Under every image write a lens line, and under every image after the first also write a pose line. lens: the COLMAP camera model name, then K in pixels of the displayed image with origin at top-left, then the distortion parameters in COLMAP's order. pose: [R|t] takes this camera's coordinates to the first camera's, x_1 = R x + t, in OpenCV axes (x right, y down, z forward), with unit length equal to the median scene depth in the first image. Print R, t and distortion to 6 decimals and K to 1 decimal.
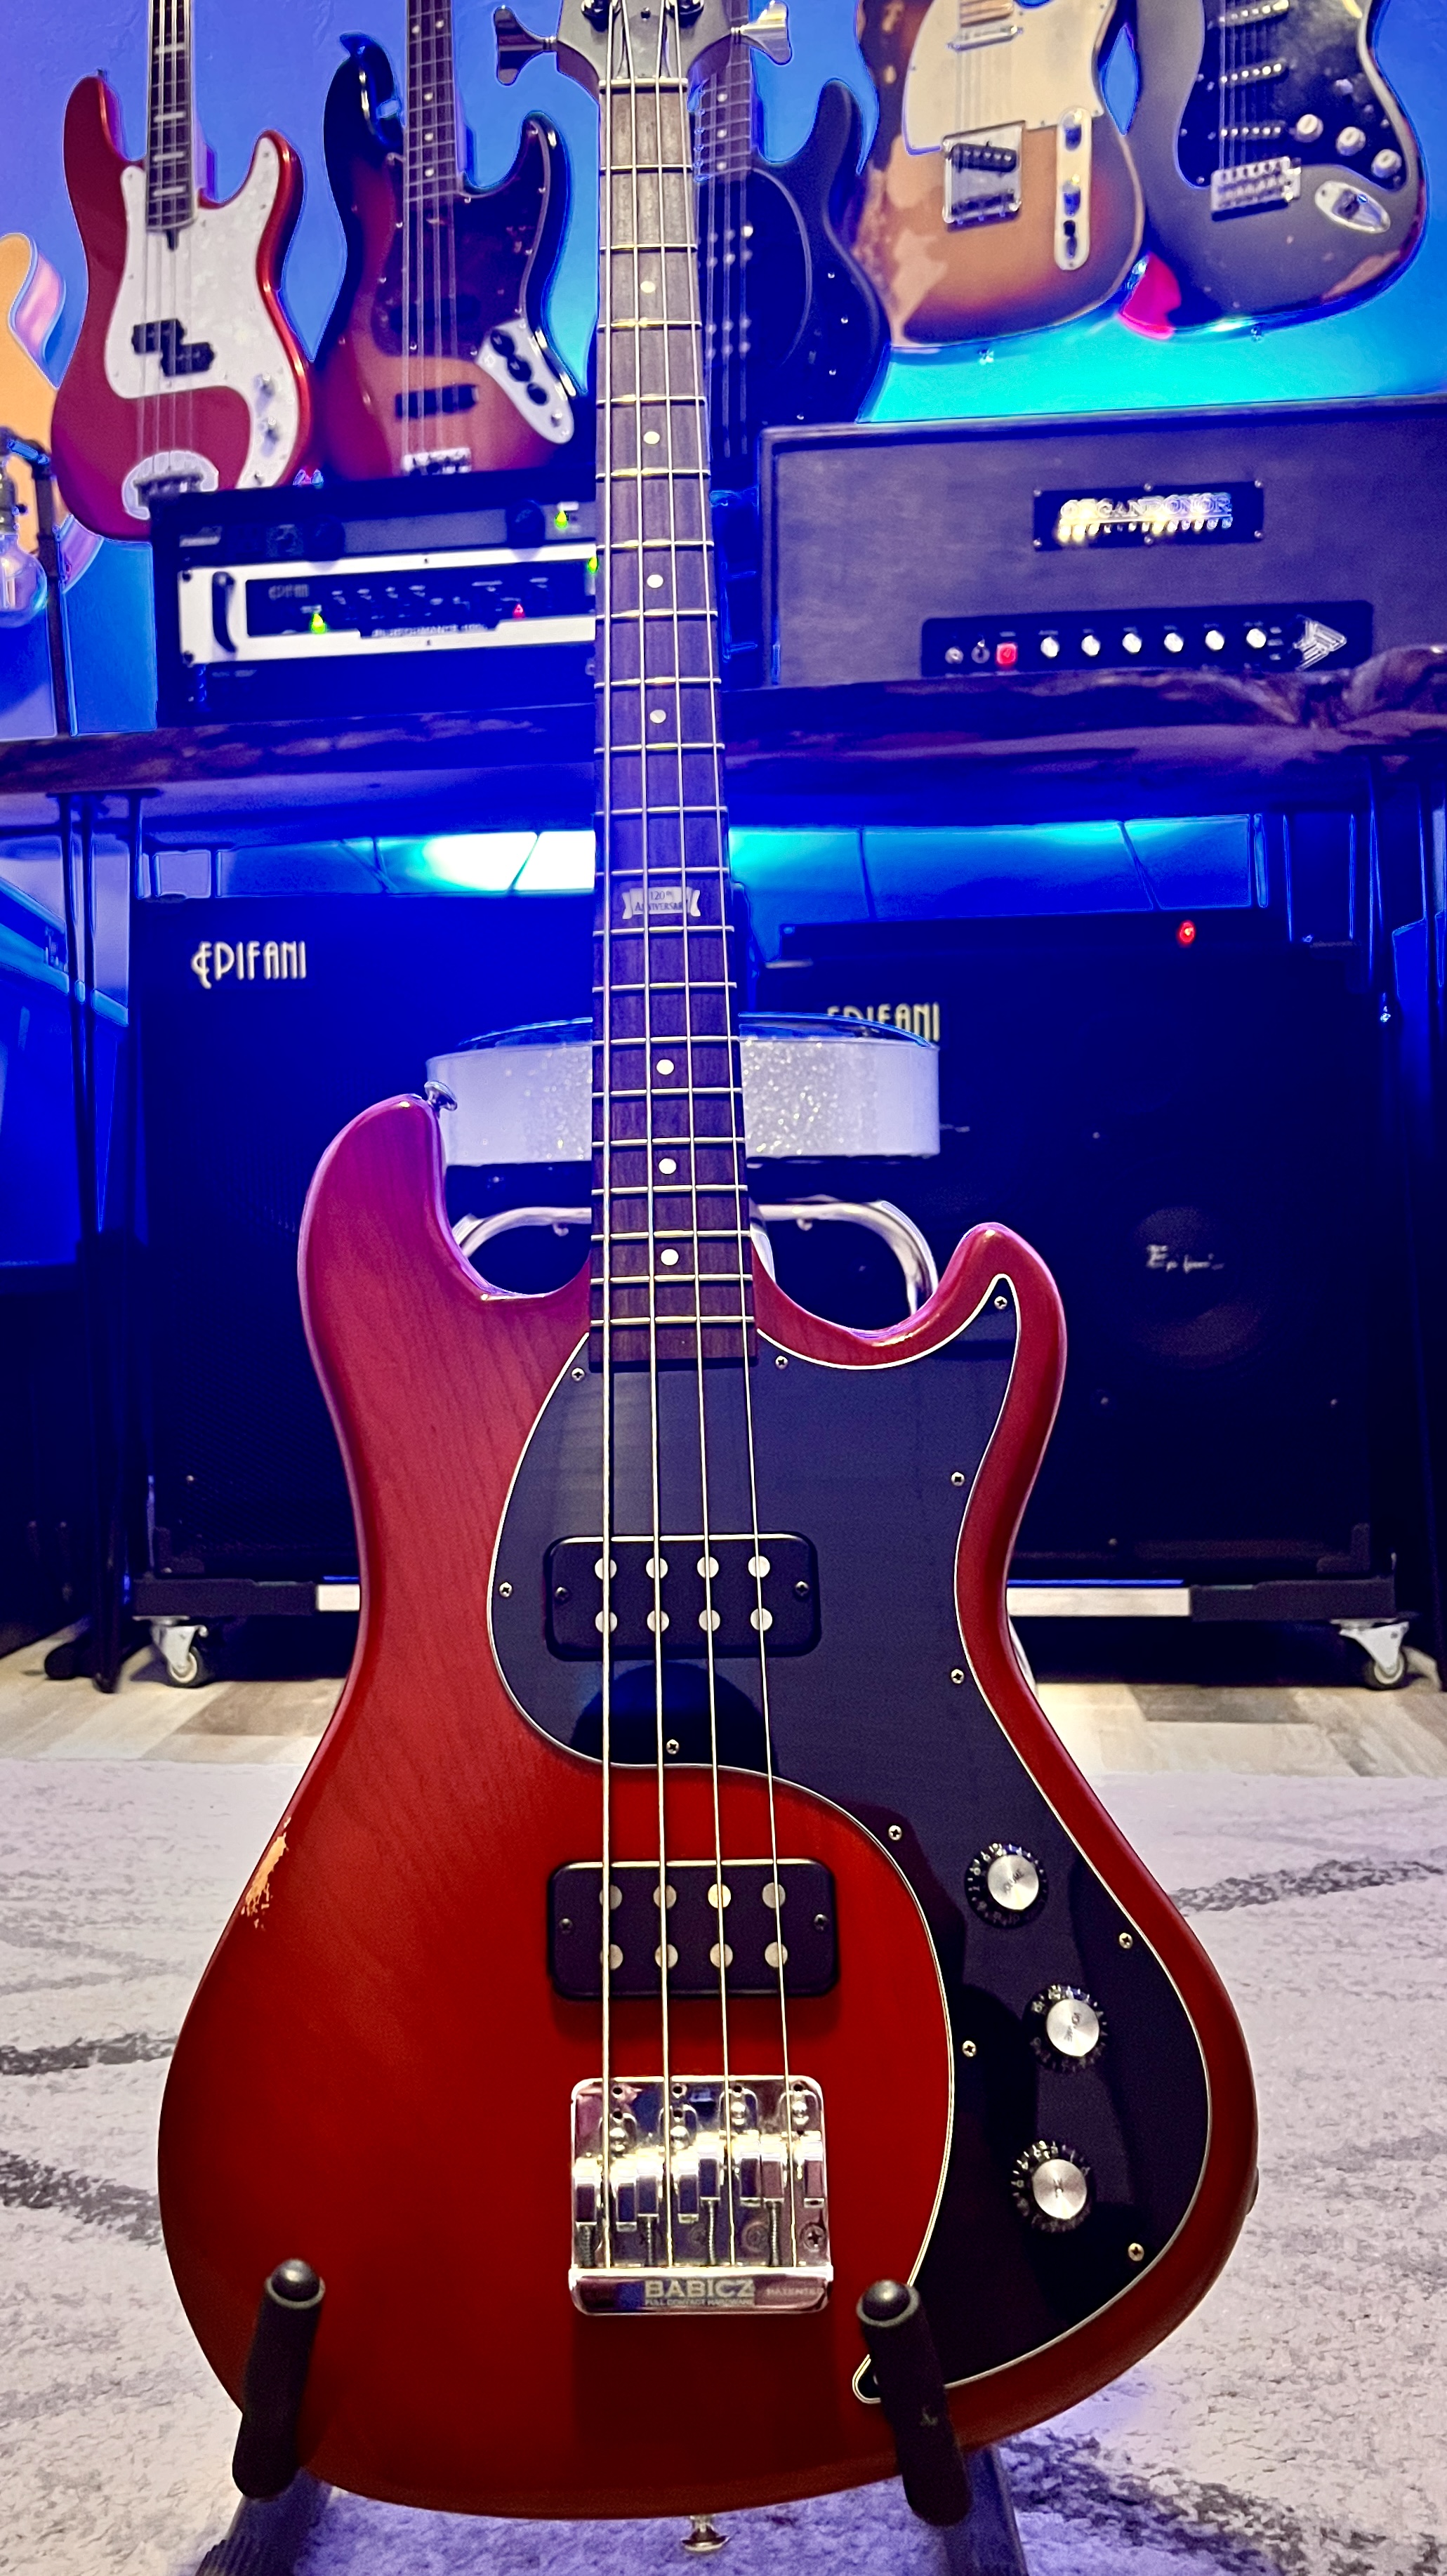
lens RADIAL K [[2146.3, 0, 581.8], [0, 2146.3, 1263.4], [0, 0, 1]] dist [0.041278, -0.049493]
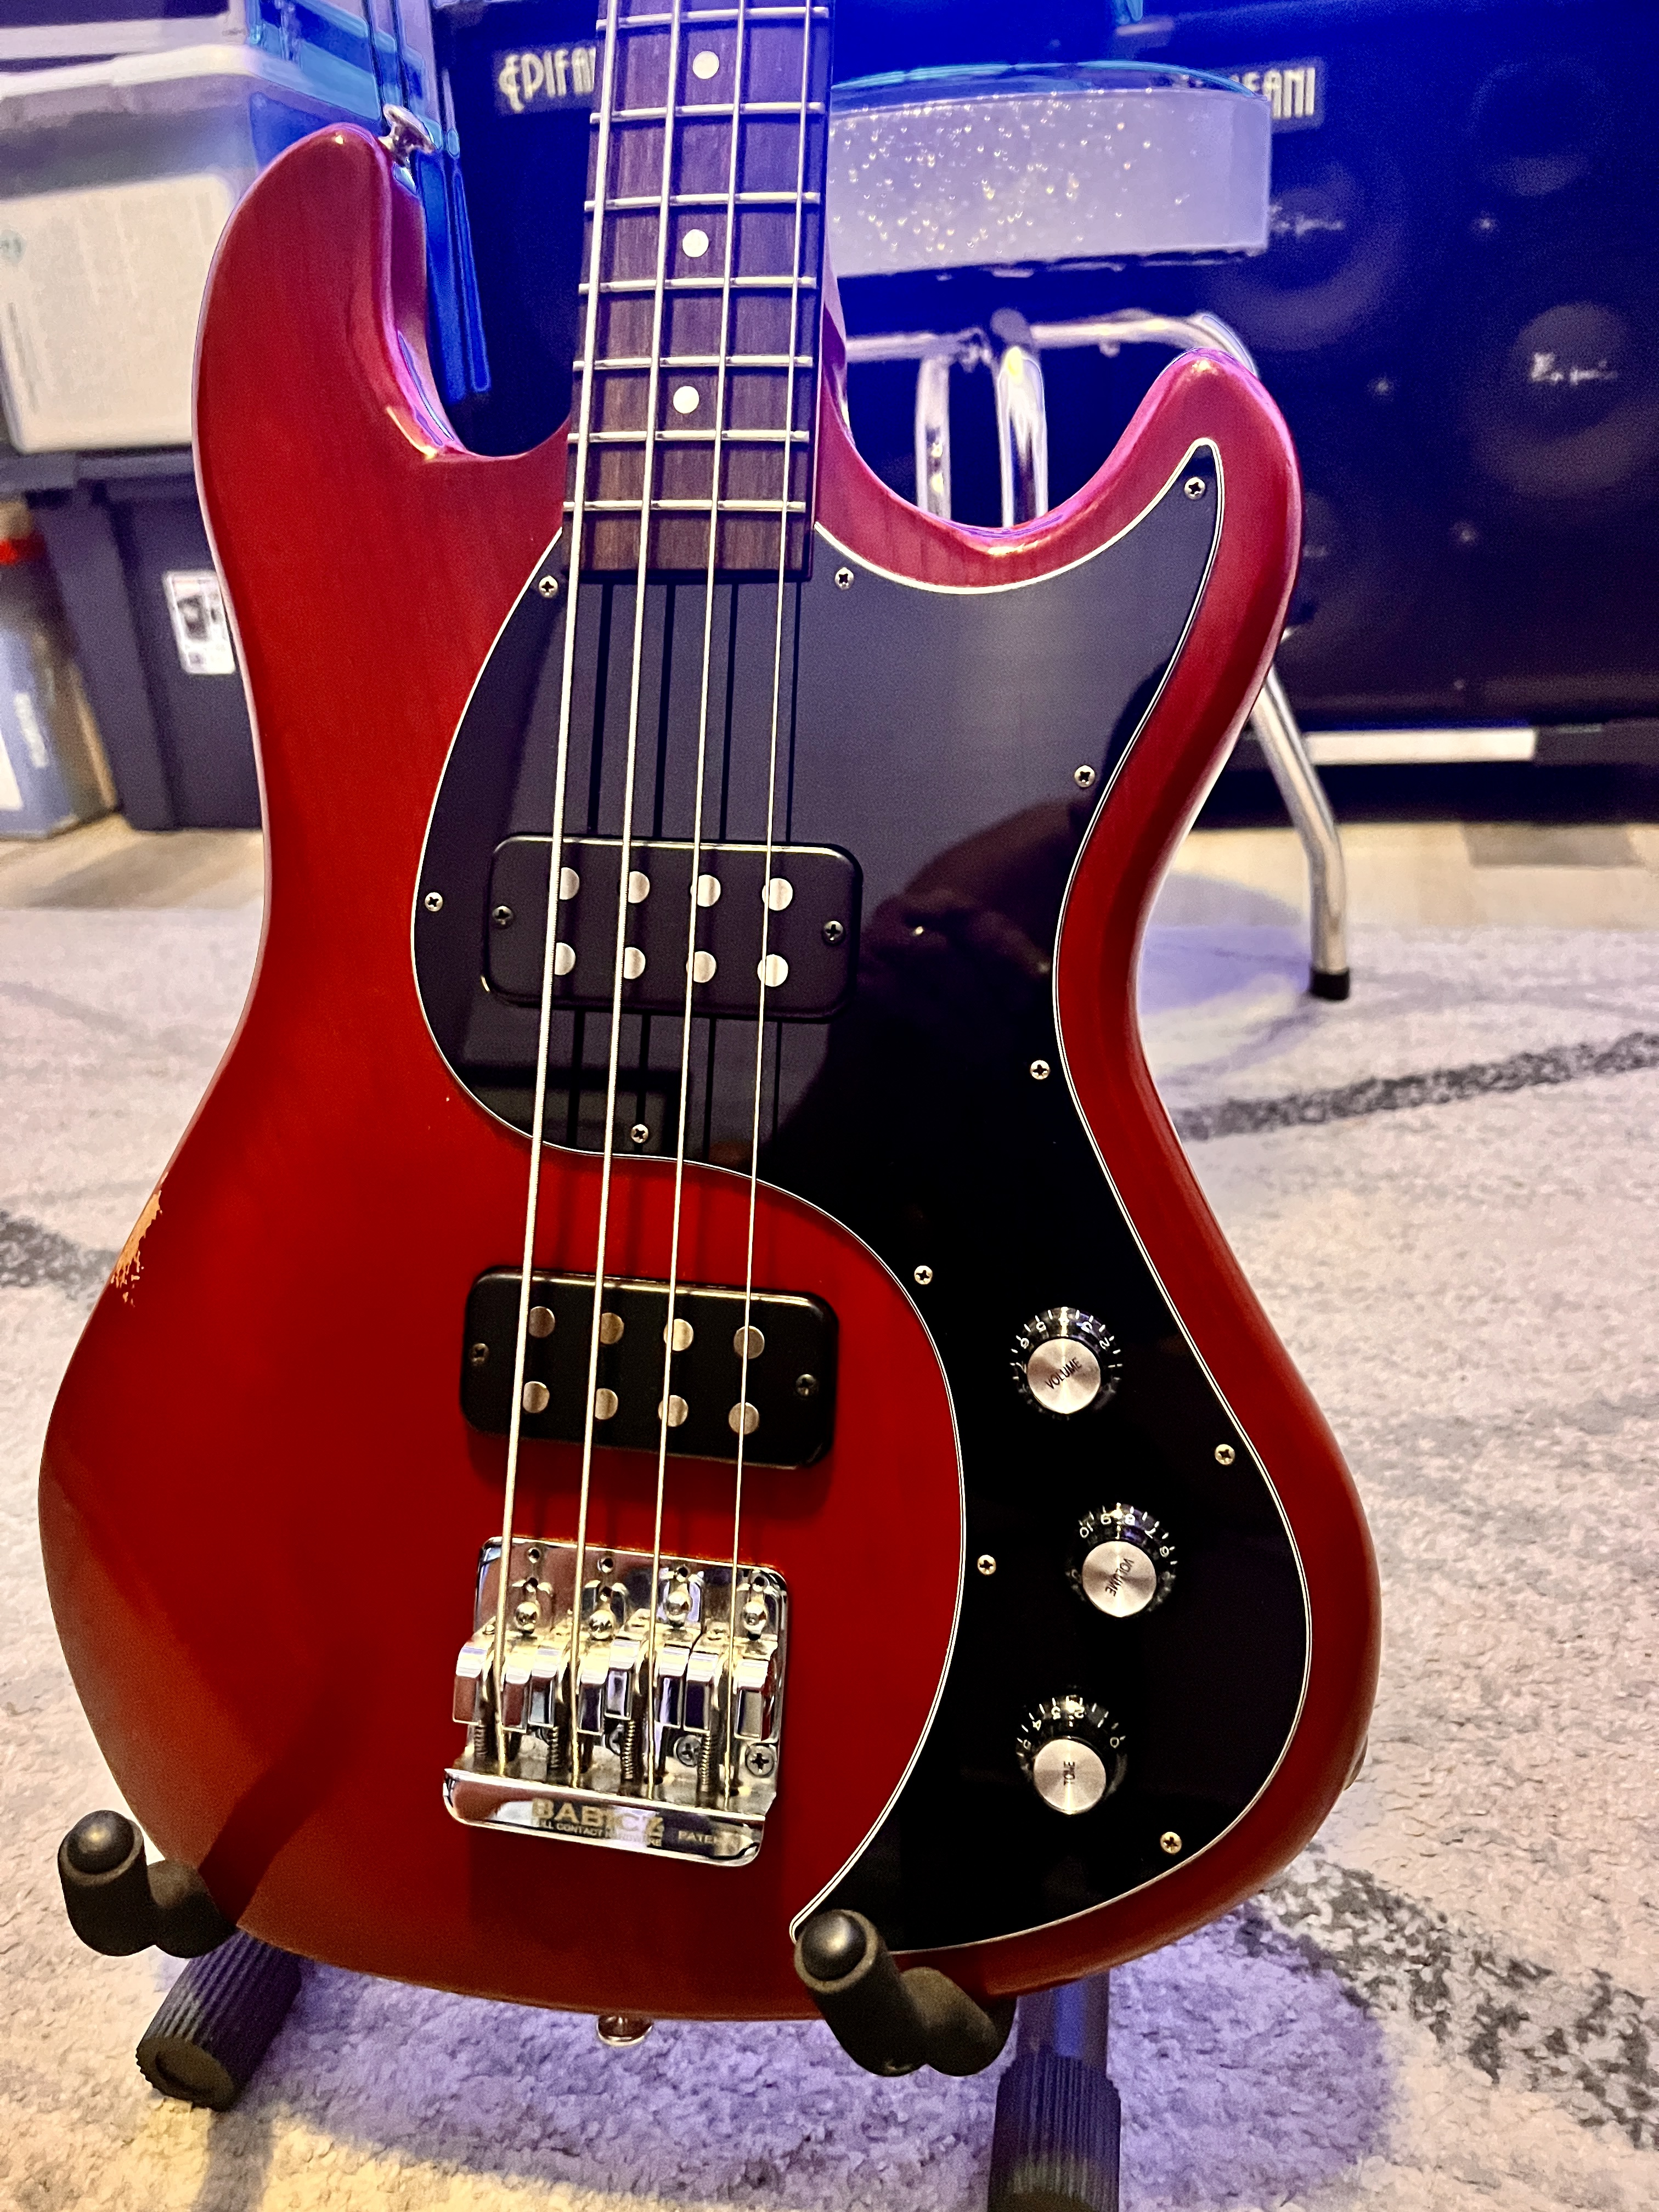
lens RADIAL K [[1684.5, 0, 810.1], [0, 1684.5, 1092.6], [0, 0, 1]] dist [0.038904, -0.055166]
pose [[0.989705, 0.009117, -0.142832, 0.095748], [0.045060, 0.927371, 0.371419, 0.001391], [0.135845, -0.374031, 0.917413, 0.261370]]
